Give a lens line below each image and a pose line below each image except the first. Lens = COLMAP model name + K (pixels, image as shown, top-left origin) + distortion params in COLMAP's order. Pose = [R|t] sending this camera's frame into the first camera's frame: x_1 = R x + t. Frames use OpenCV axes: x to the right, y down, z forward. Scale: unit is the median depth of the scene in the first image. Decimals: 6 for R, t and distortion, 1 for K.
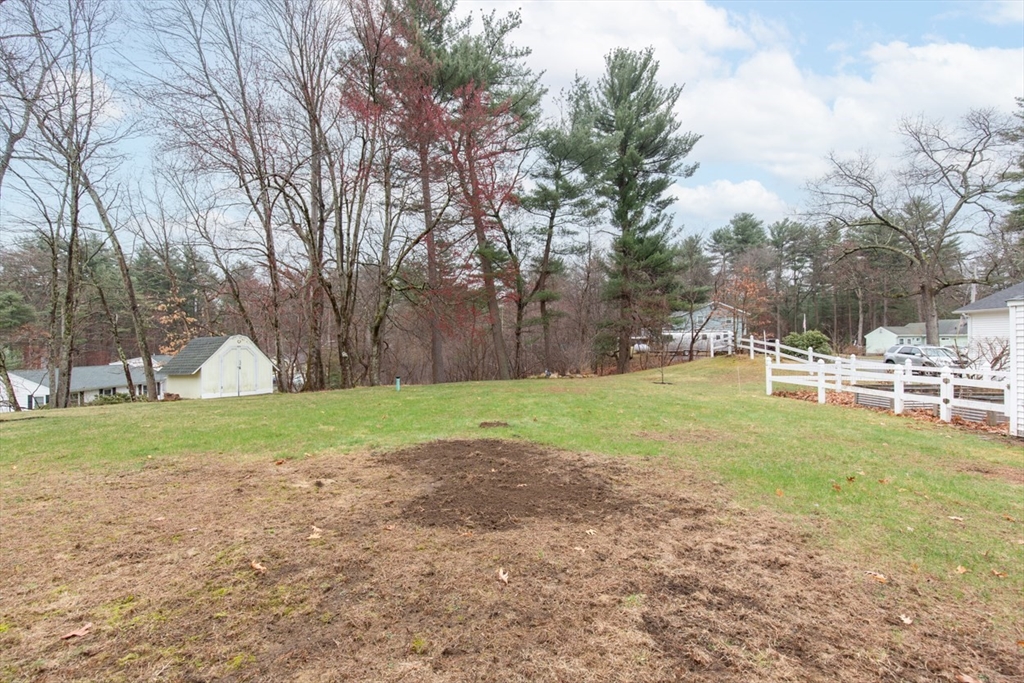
lens RADIAL K [[476.2, 0, 512.0], [0, 476.2, 341.5], [0, 0, 1]] dist [0.005617, 0.000380]
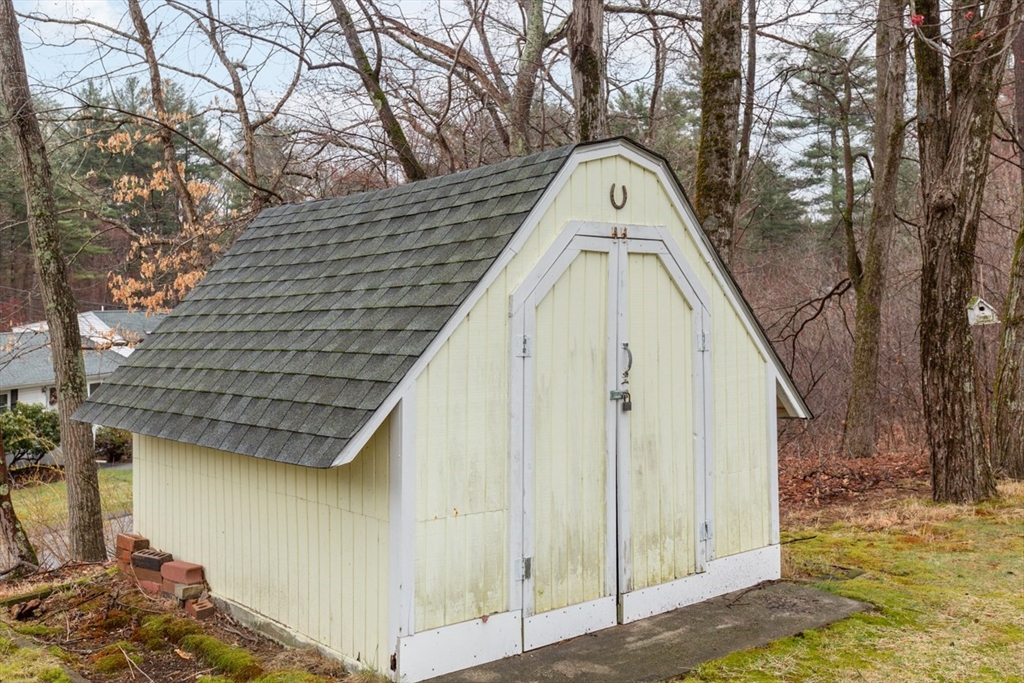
lens RADIAL K [[1028.7, 0, 512.0], [0, 1028.7, 341.5], [0, 0, 1]] dist [0.000332, -0.000569]
pose [[0.963649, 0.029942, -0.265487, -0.344544], [-0.018295, 0.998763, 0.046236, 0.016964], [0.266543, -0.039699, 0.963005, 0.475050]]
